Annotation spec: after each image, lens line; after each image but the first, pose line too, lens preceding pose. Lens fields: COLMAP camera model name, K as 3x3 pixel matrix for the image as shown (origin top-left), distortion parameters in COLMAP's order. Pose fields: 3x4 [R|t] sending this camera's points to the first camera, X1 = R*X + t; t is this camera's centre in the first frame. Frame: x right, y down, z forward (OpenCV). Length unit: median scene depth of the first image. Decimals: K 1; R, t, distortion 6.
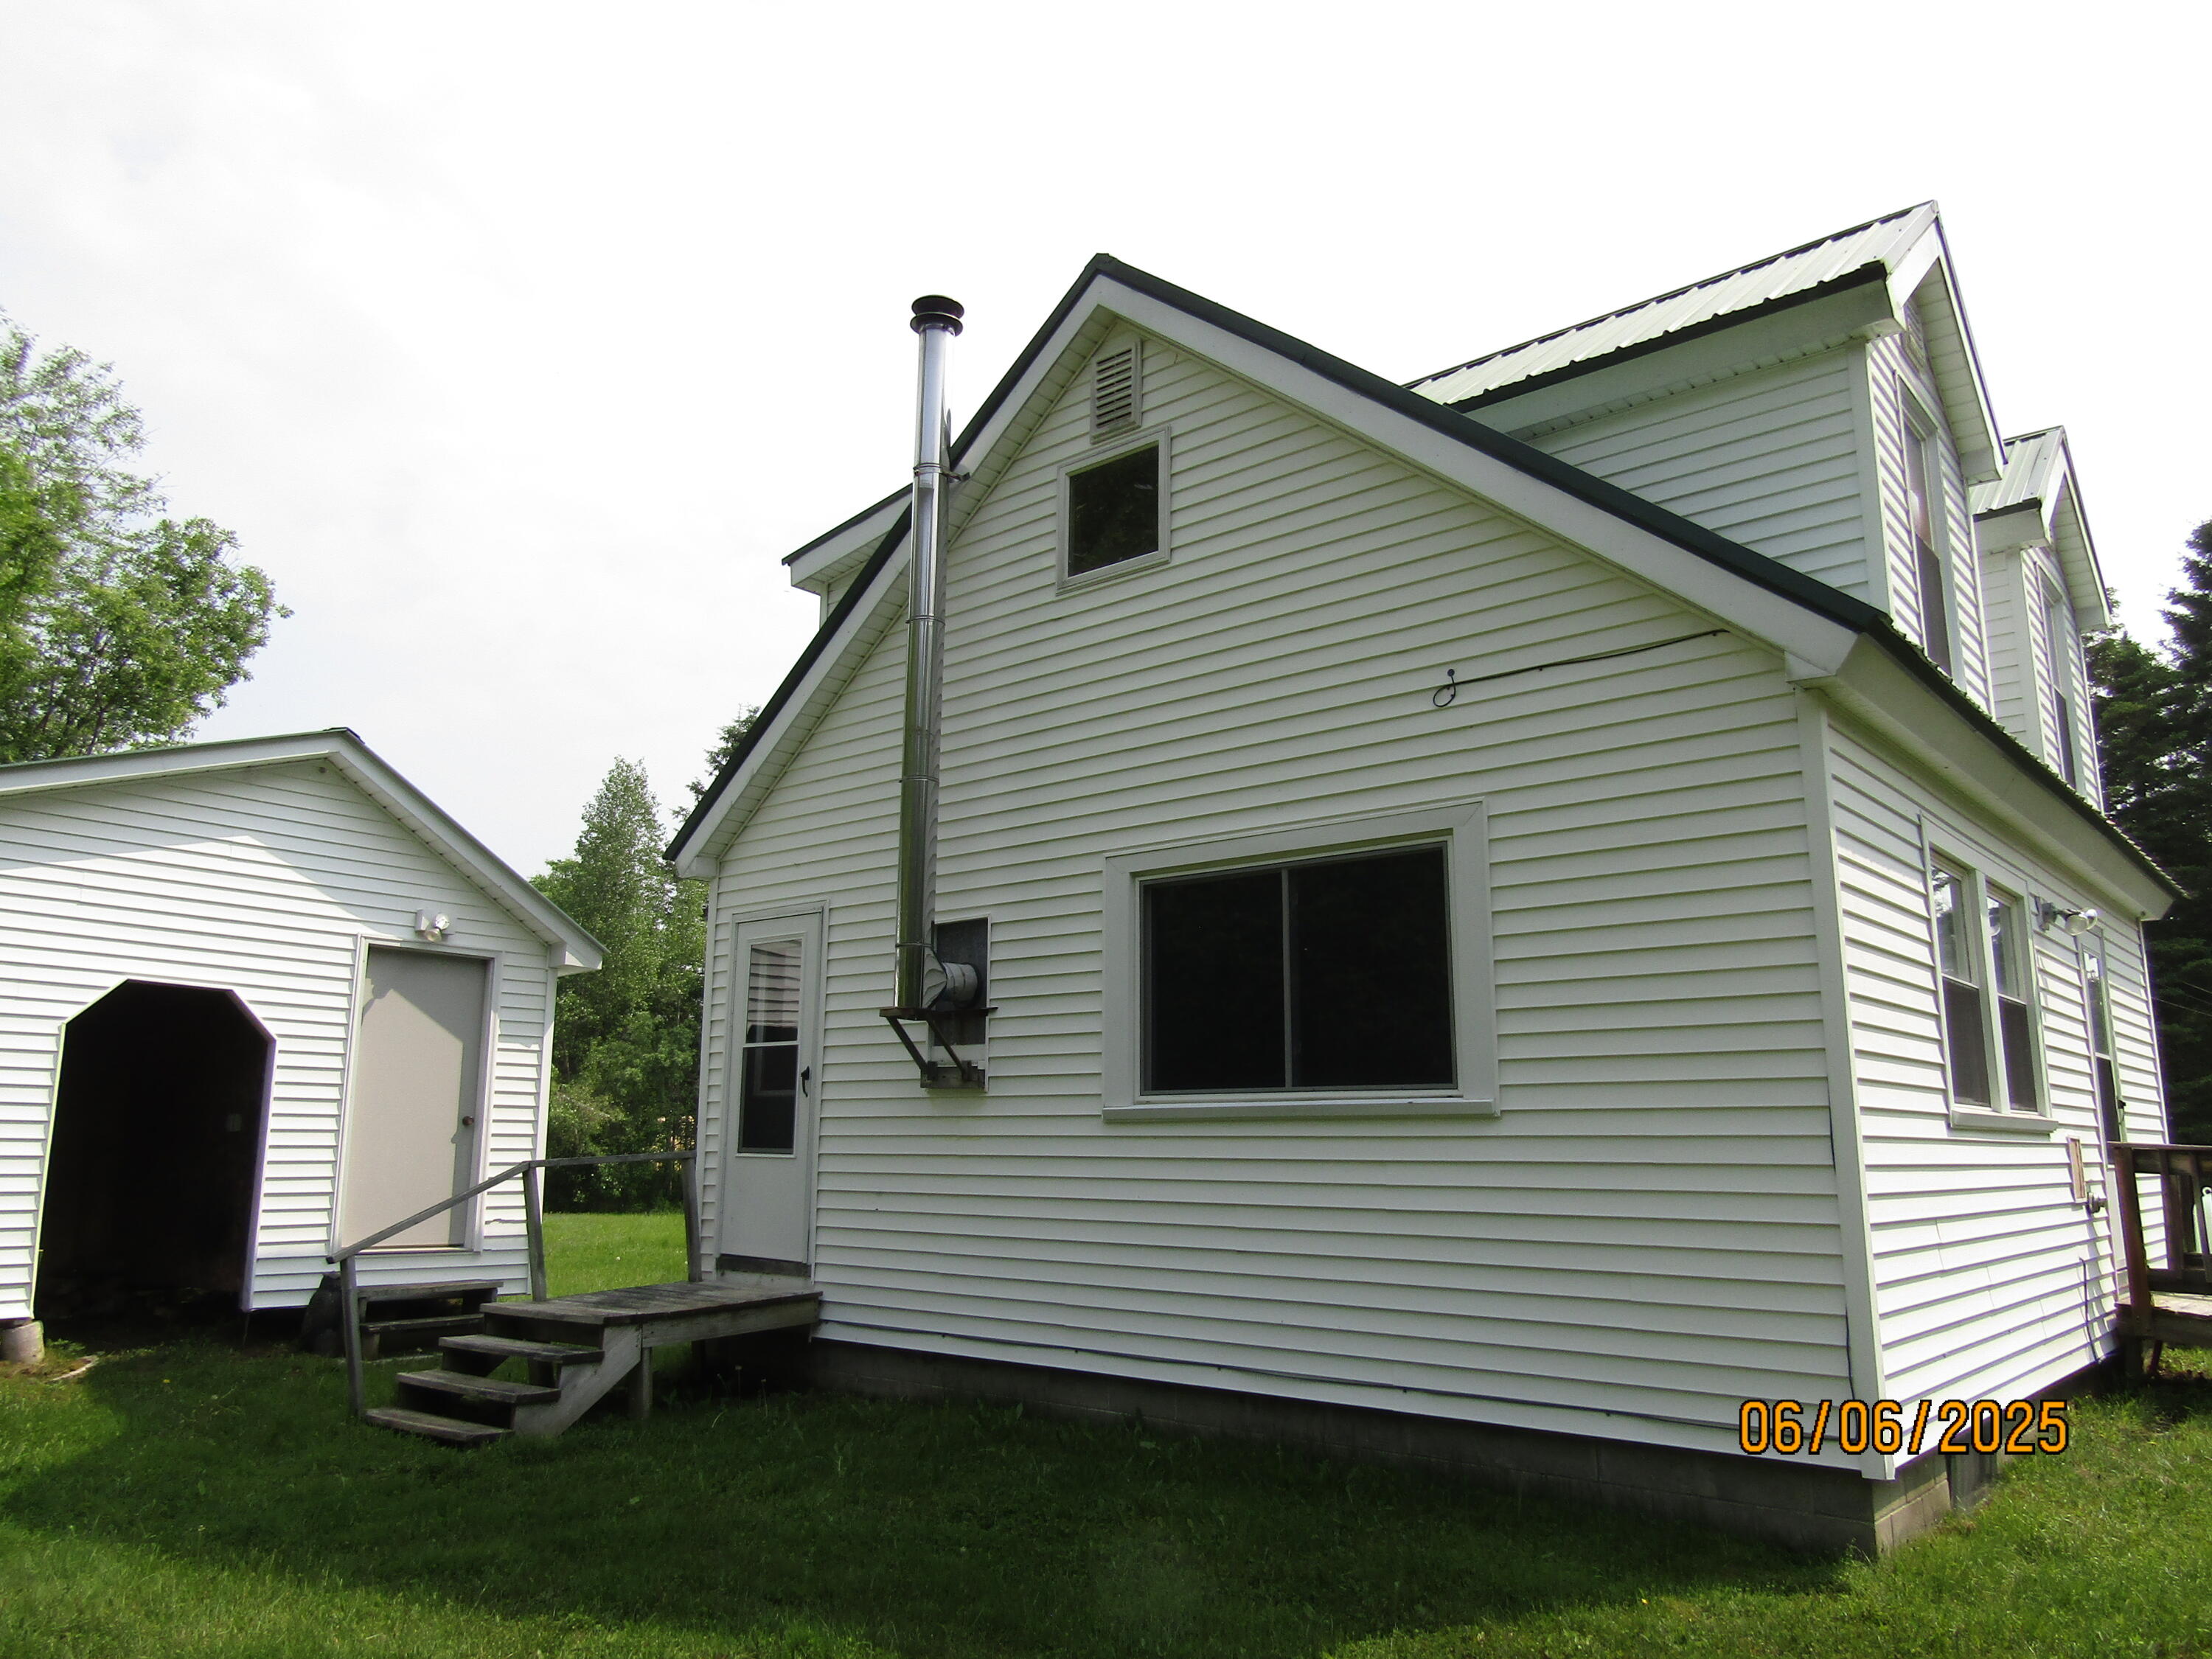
lens RADIAL K [[1603.2, 0, 1092.6], [0, 1603.2, 832.9], [0, 0, 1]] dist [0.011308, -0.010623]
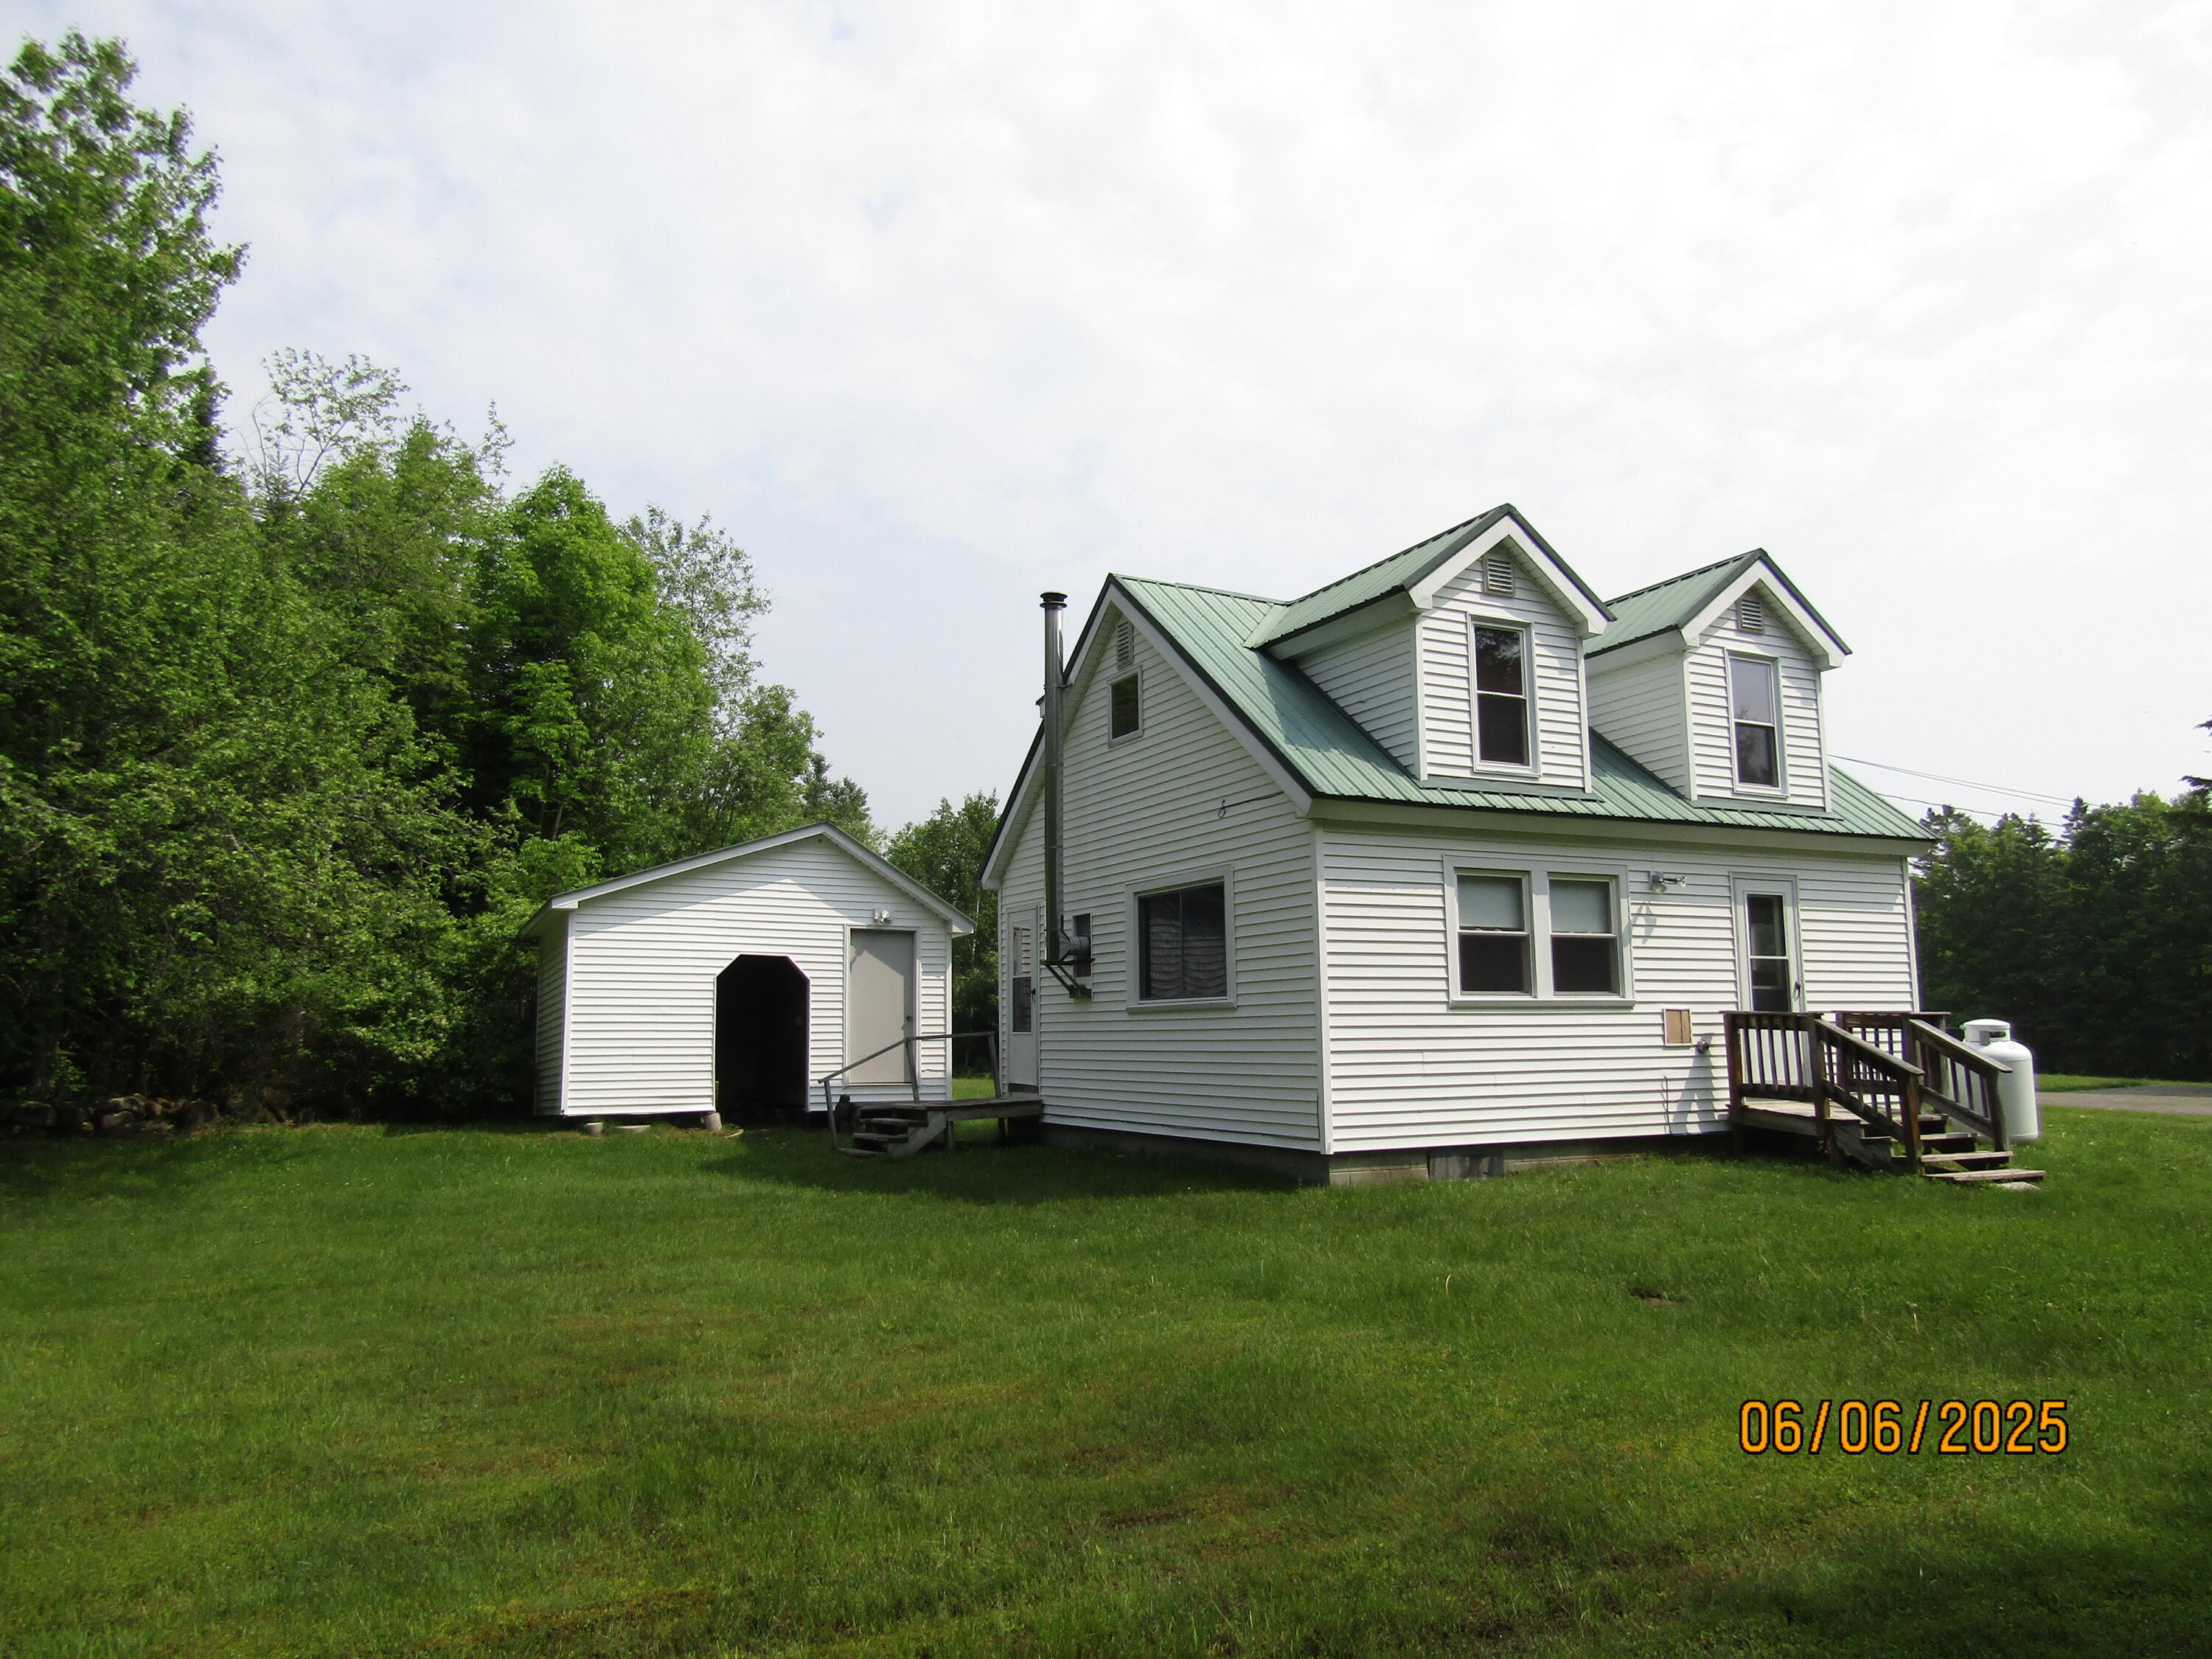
lens RADIAL K [[1603.2, 0, 1114.0], [0, 1603.2, 828.1], [0, 0, 1]] dist [0.011308, -0.010623]
pose [[0.925559, -0.063409, -0.373255, 0.687487], [0.087921, 0.994922, 0.049000, -0.141877], [0.368253, -0.078170, 0.926434, -0.799322]]
